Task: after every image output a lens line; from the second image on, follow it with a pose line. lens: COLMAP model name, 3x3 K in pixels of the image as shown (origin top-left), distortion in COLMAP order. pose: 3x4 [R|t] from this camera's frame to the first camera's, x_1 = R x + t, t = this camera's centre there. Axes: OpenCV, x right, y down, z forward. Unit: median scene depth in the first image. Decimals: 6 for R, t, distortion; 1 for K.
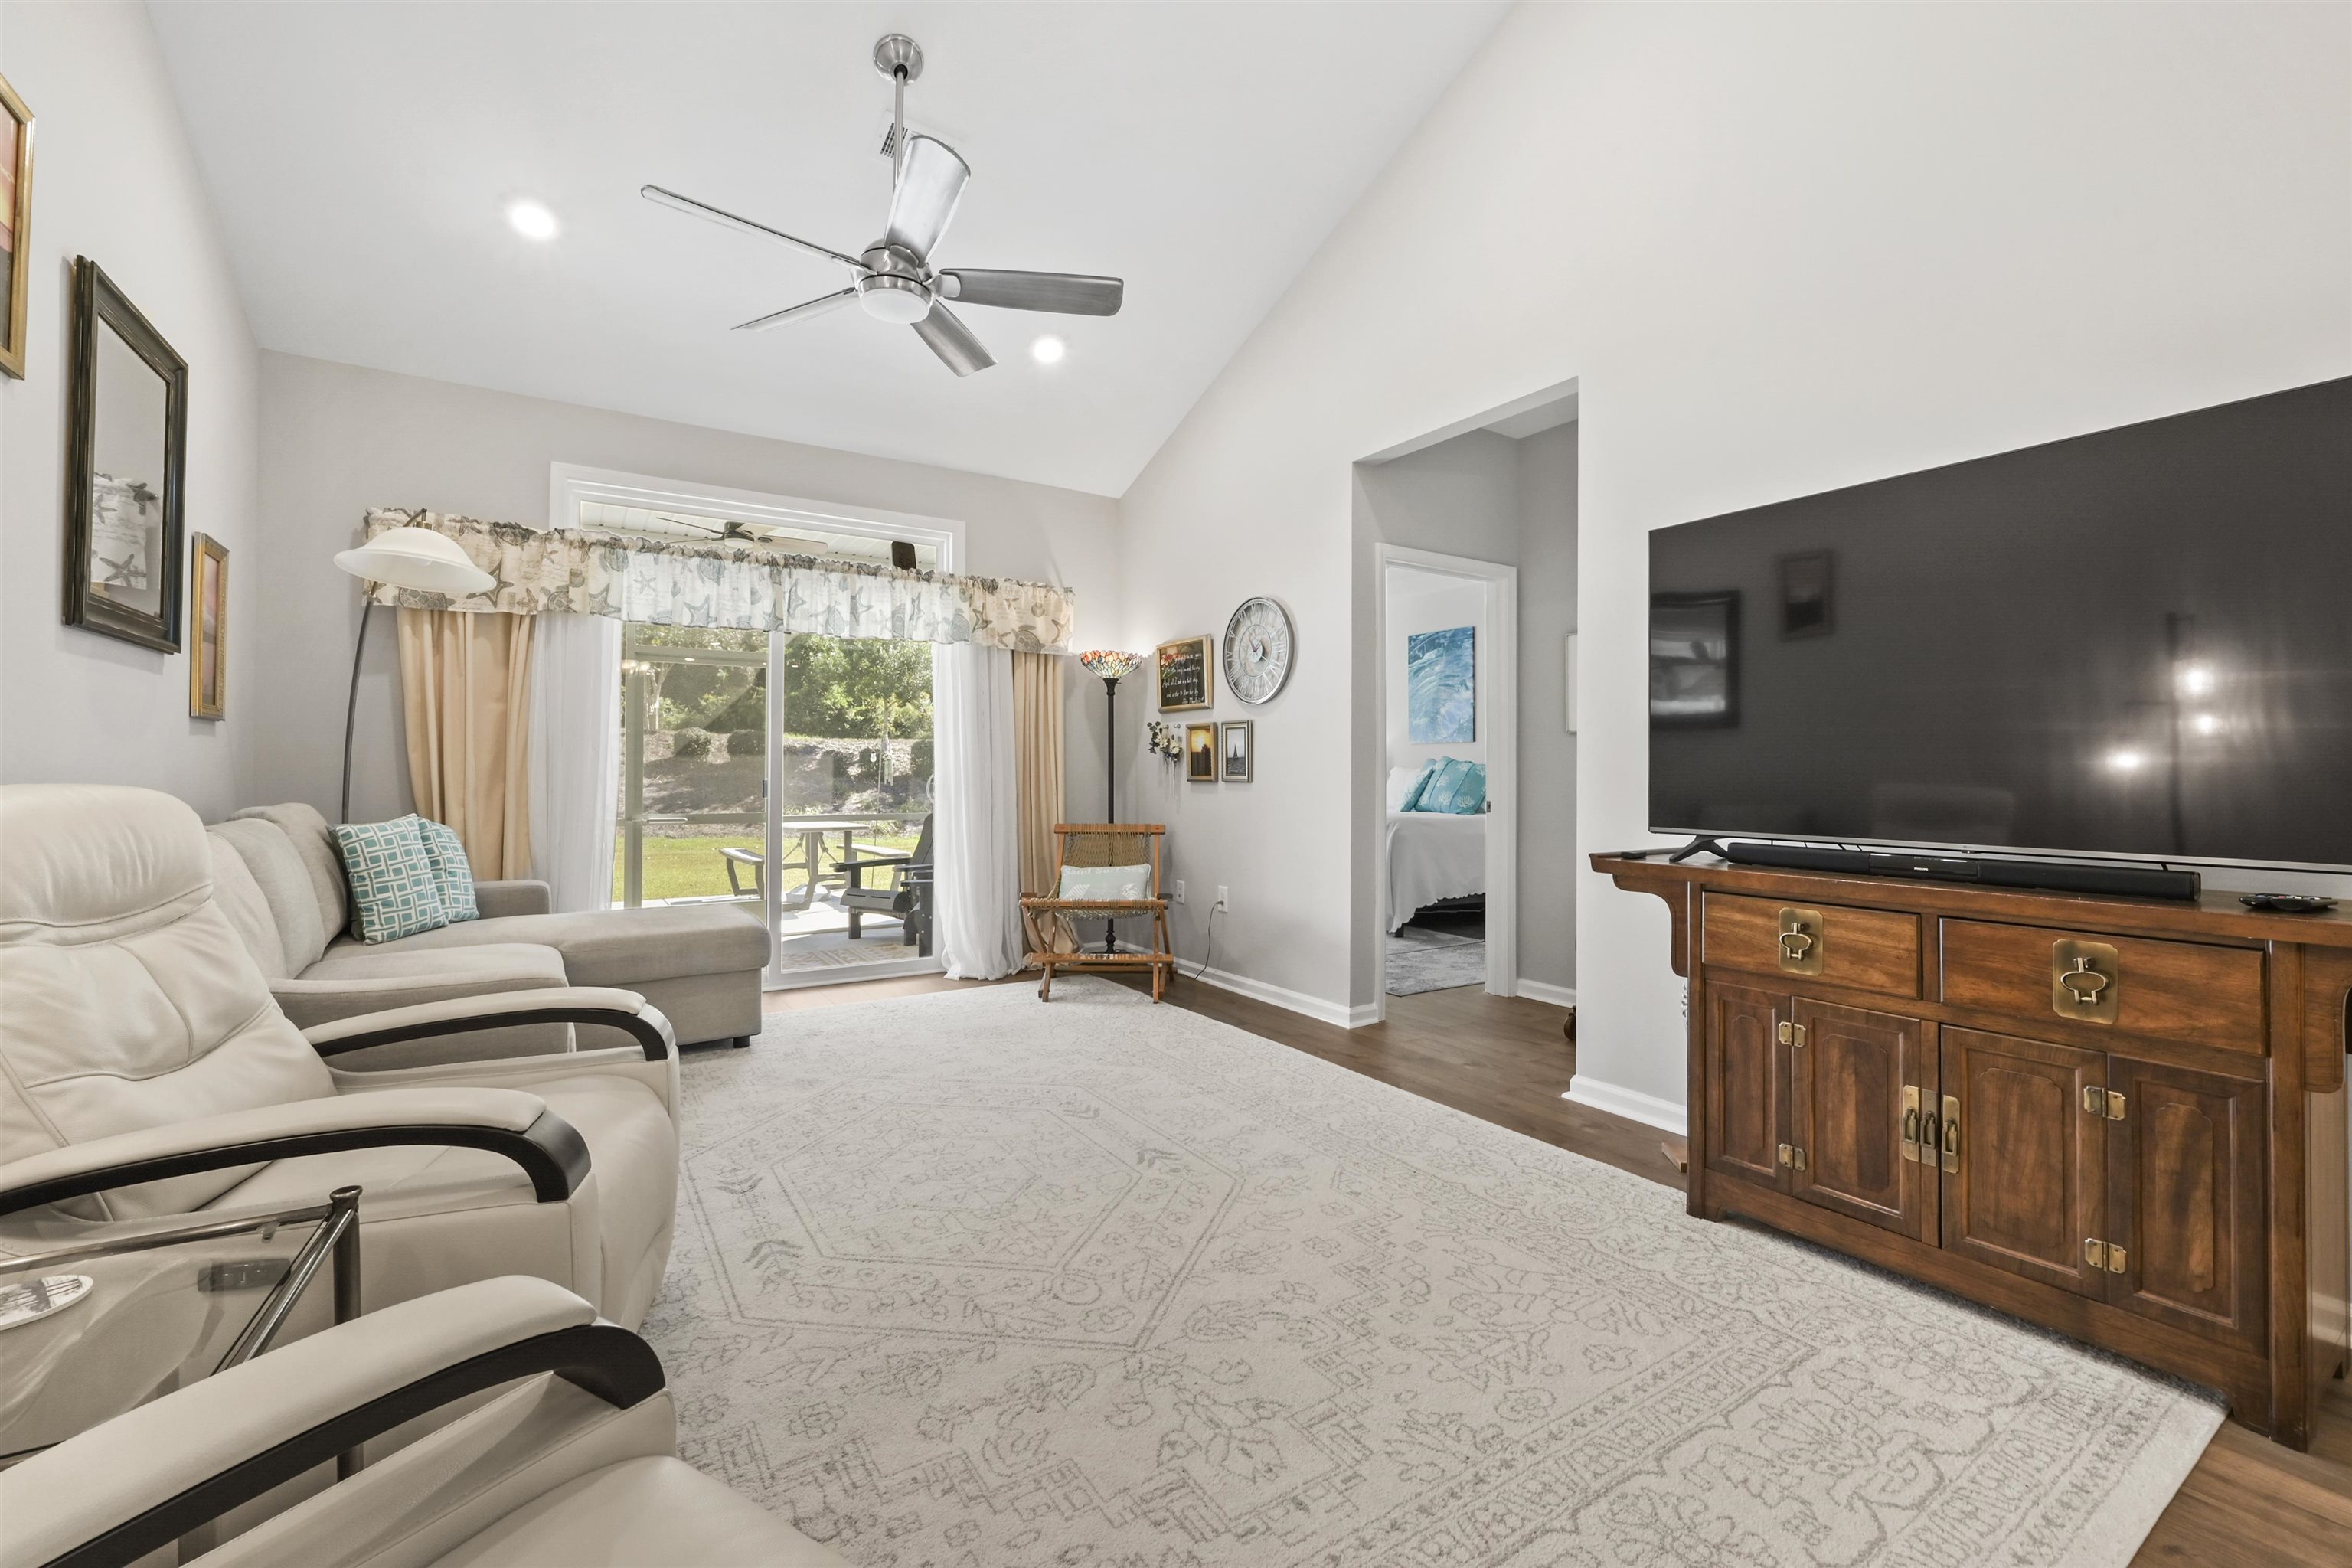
lens RADIAL K [[981.1, 0, 1180.4], [0, 981.1, 756.6], [0, 0, 1]] dist [-0.003243, -0.000086]
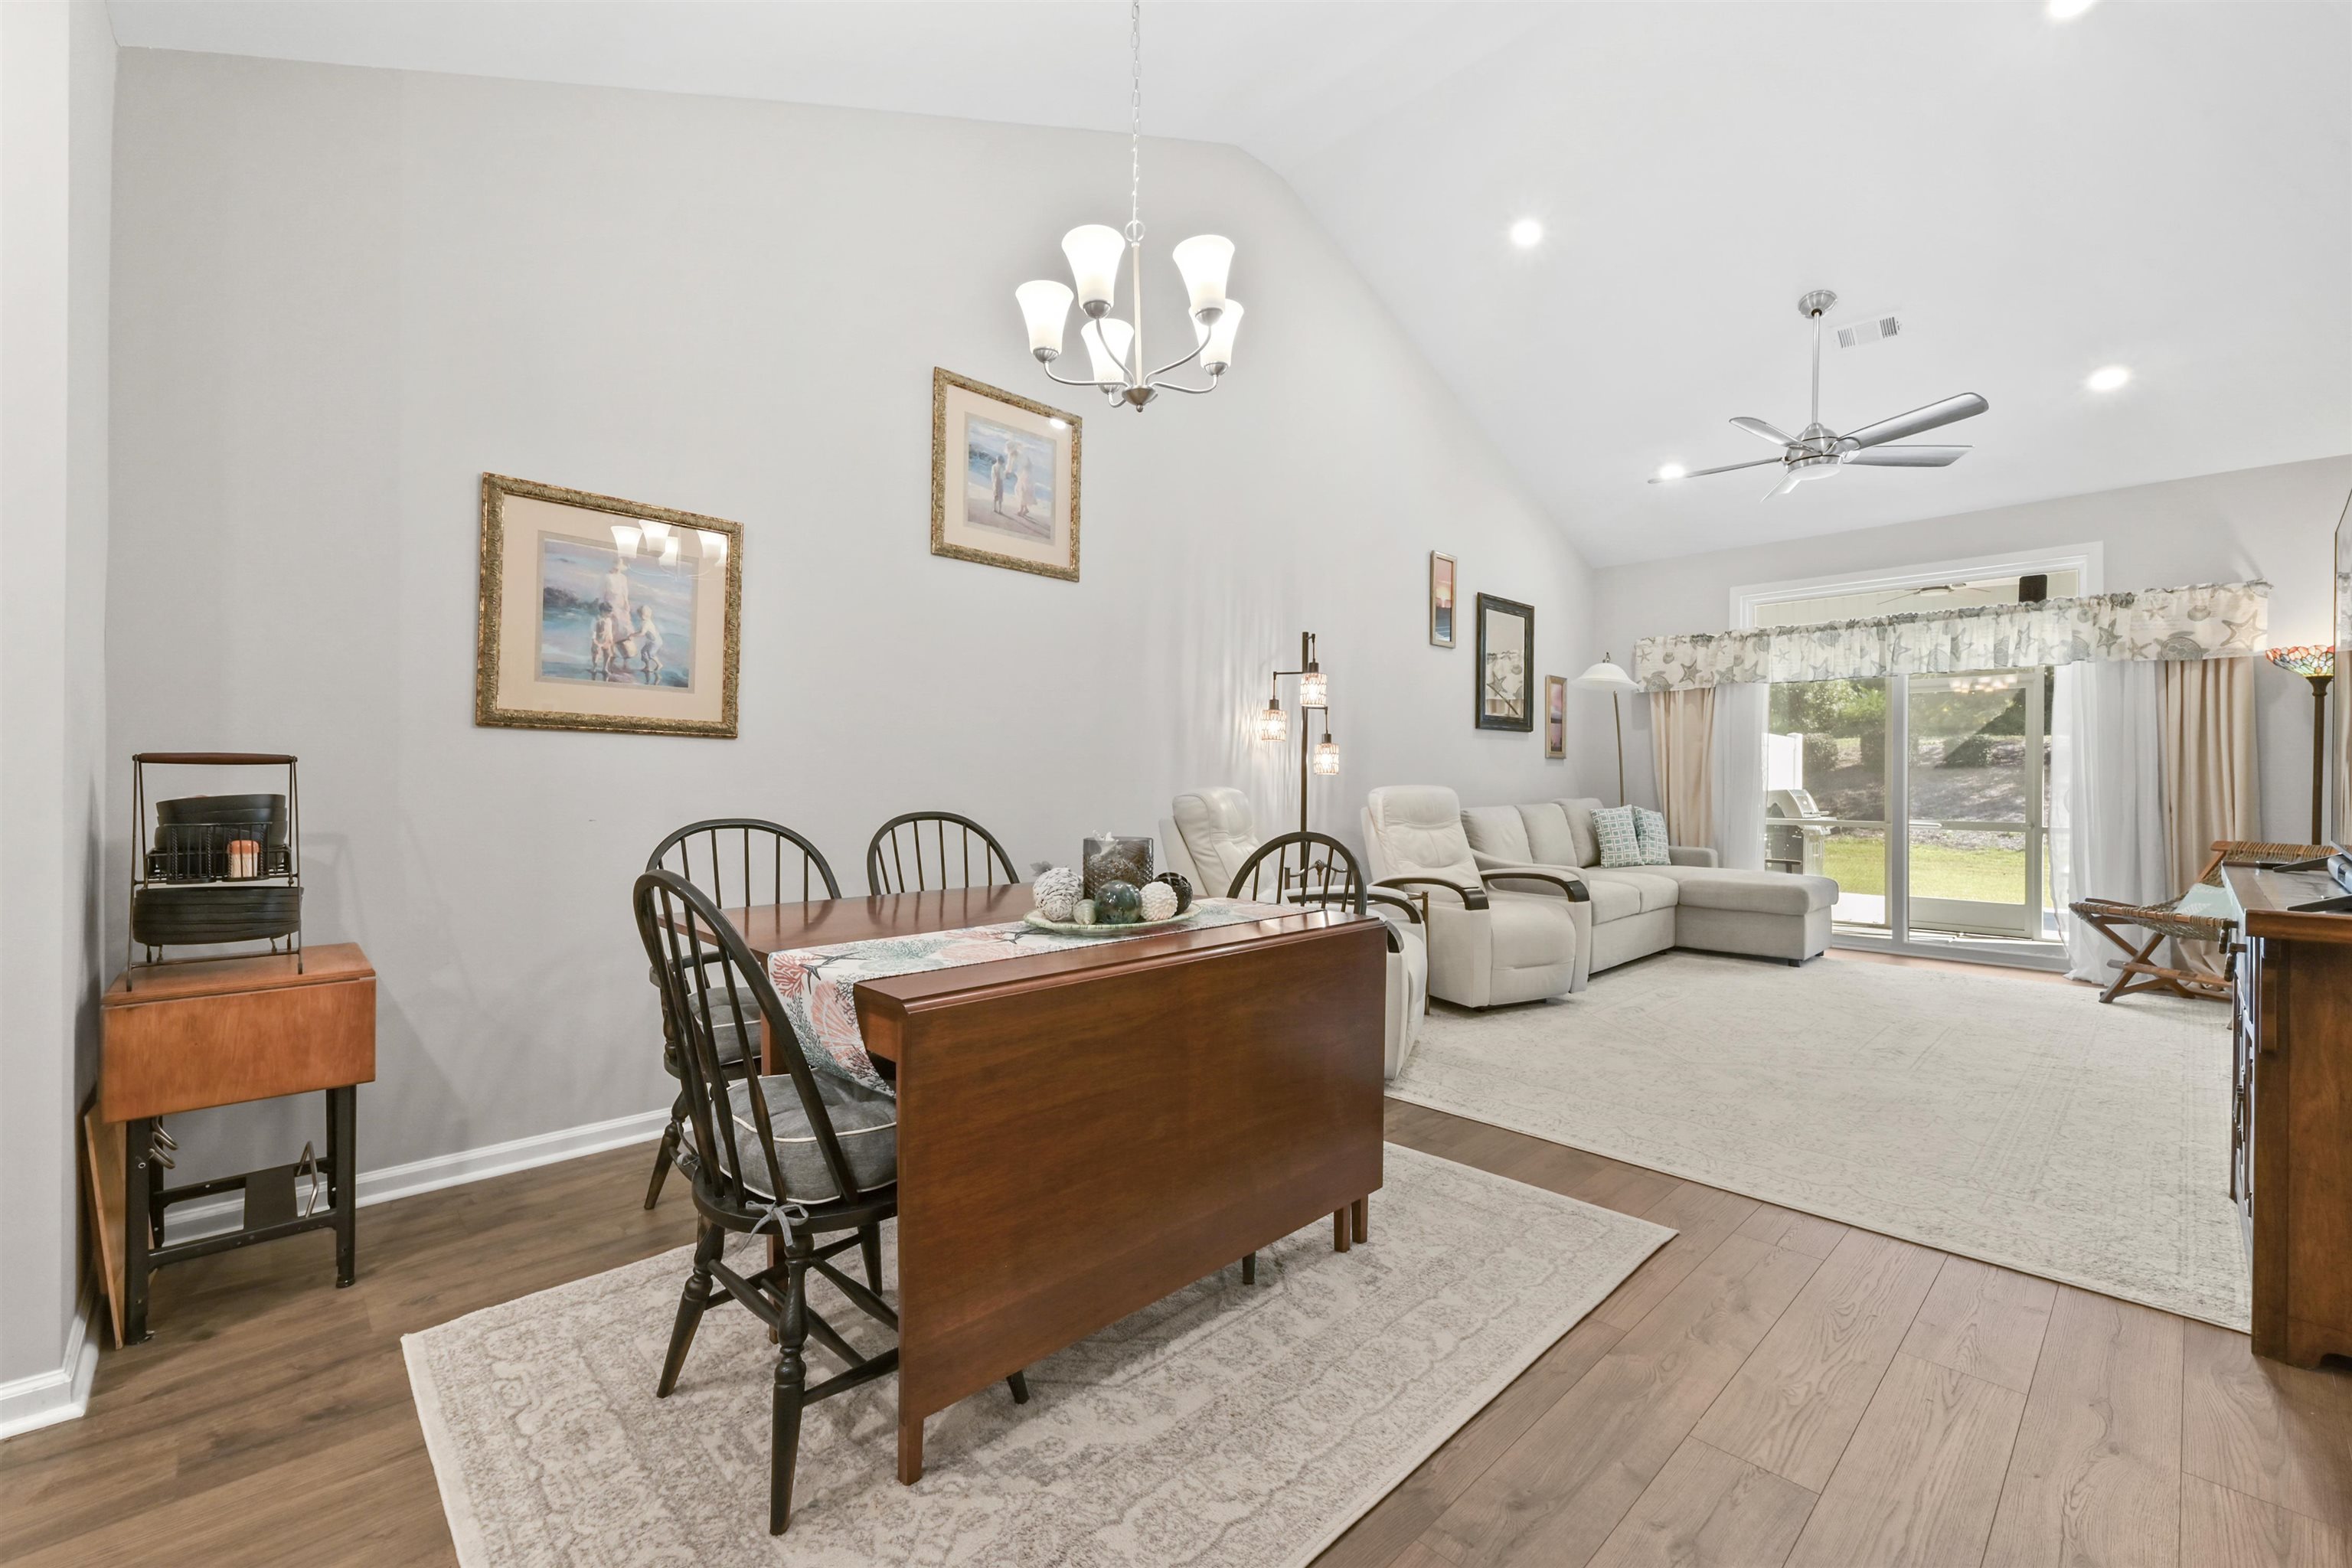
lens RADIAL K [[980.1, 0, 1172.0], [0, 980.1, 780.6], [0, 0, 1]] dist [-0.003506, 0.000205]
pose [[0.183732, -0.000426, -0.982976, 0.994172], [0.011367, 0.999934, 0.001691, -0.002207], [0.982911, -0.011484, 0.183725, -0.243887]]
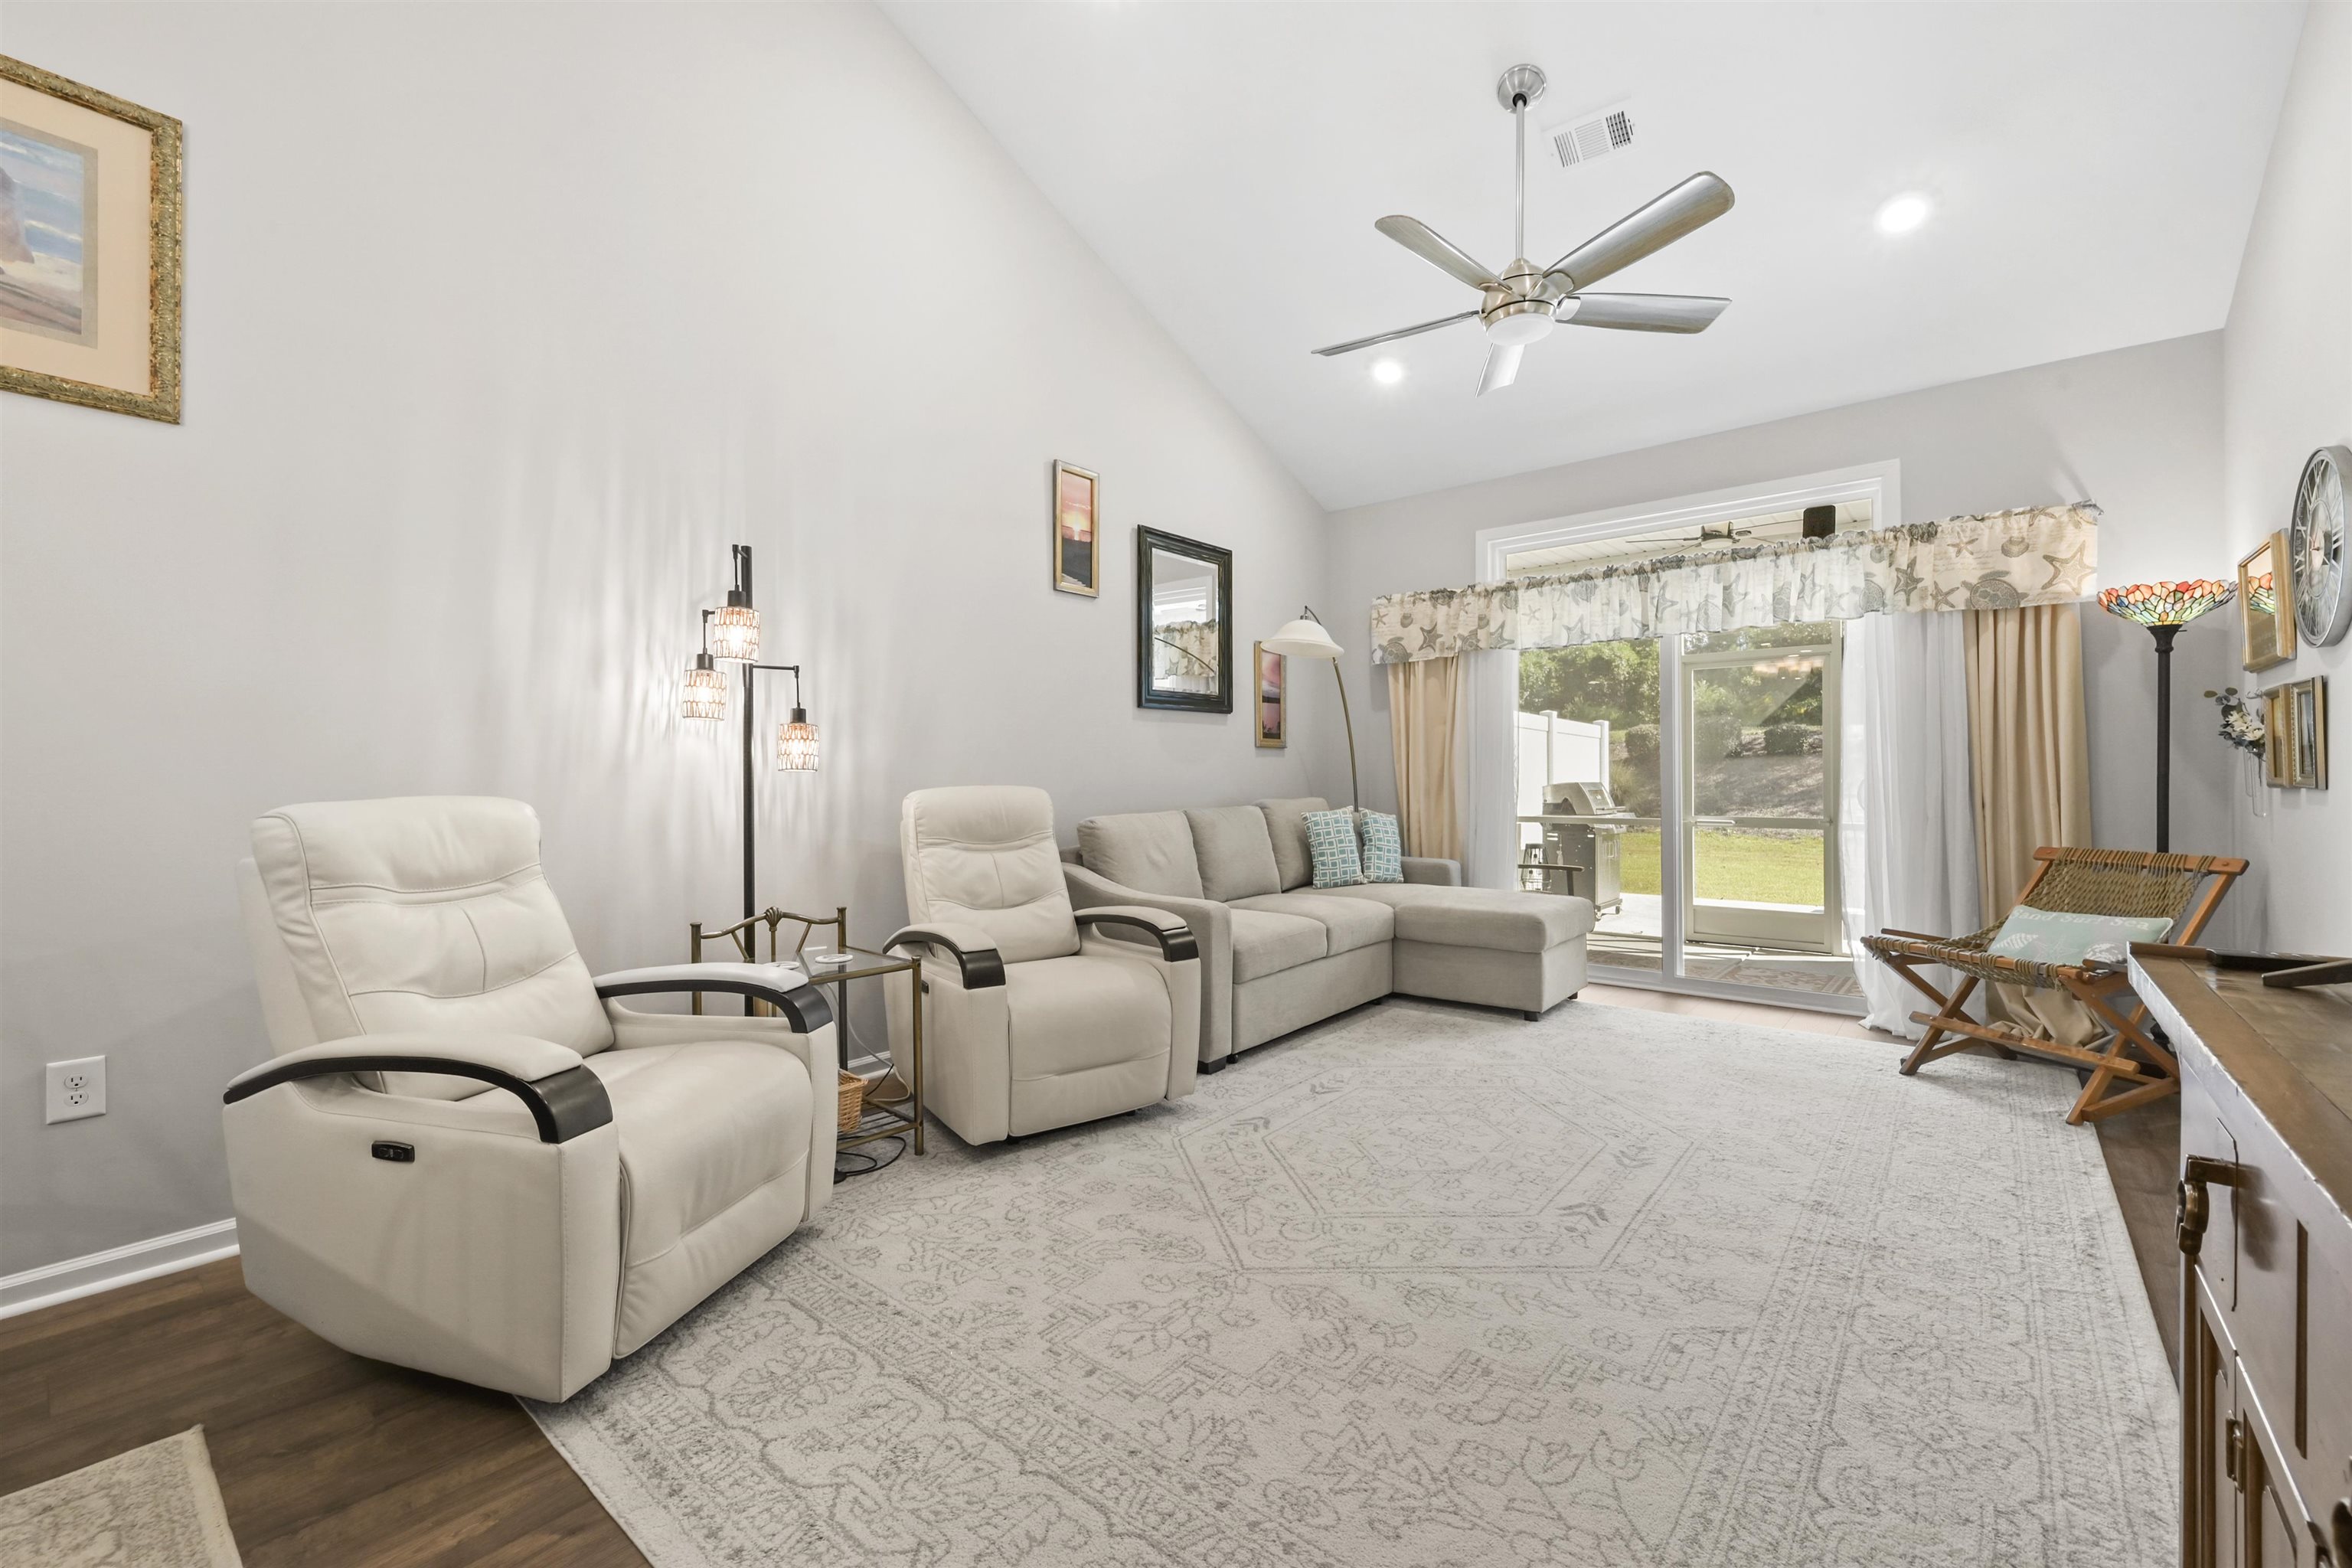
lens RADIAL K [[973.6, 0, 1176.0], [0, 973.6, 778.5], [0, 0, 1]] dist [-0.001564, -0.000545]
pose [[0.294849, -0.002333, -0.955541, 0.587065], [0.022658, 0.999733, 0.004550, 0.004168], [0.955275, -0.022992, 0.294824, 0.333533]]
